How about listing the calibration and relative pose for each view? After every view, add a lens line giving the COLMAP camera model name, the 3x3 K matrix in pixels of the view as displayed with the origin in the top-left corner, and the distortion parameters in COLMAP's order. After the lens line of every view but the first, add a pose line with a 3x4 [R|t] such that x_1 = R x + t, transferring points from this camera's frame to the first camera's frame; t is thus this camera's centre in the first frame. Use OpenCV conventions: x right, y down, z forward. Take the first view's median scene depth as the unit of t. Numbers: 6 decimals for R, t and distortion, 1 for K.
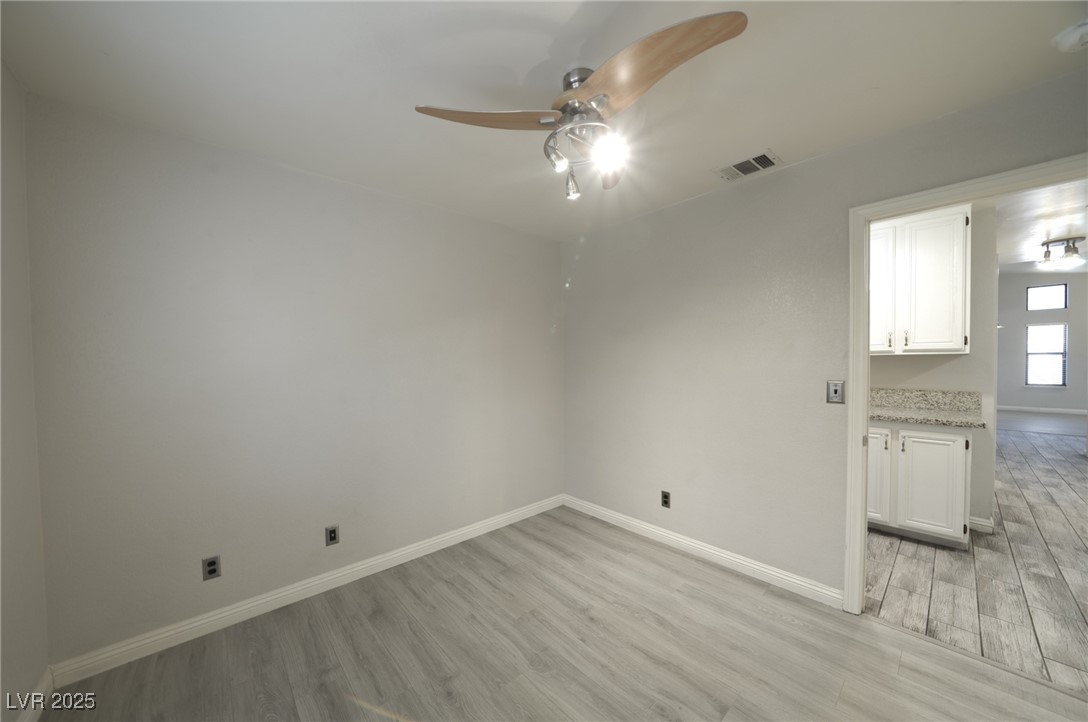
lens RADIAL K [[377.0, 0, 545.0], [0, 377.0, 363.6], [0, 0, 1]] dist [-0.013246, 0.000355]
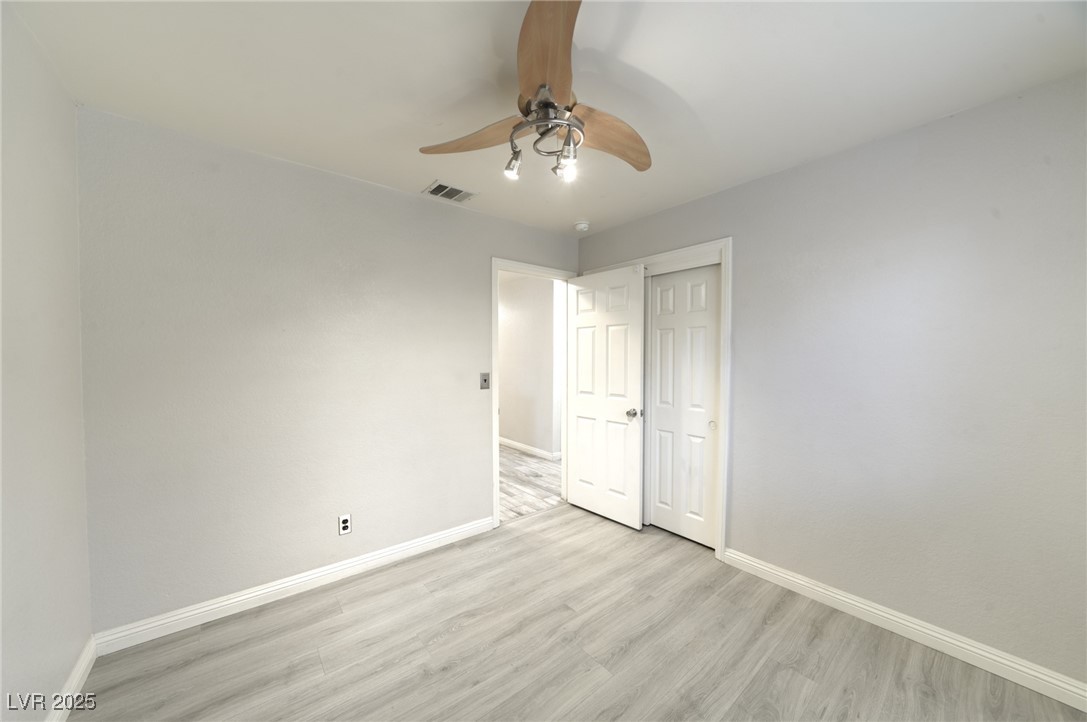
lens RADIAL K [[376.6, 0, 537.1], [0, 376.6, 361.0], [0, 0, 1]] dist [-0.013246, 0.000355]
pose [[0.072900, -0.000824, 0.997339, -0.664316], [0.007651, 0.999971, 0.000267, 0.000936], [-0.997310, 0.007611, 0.072904, 0.709918]]
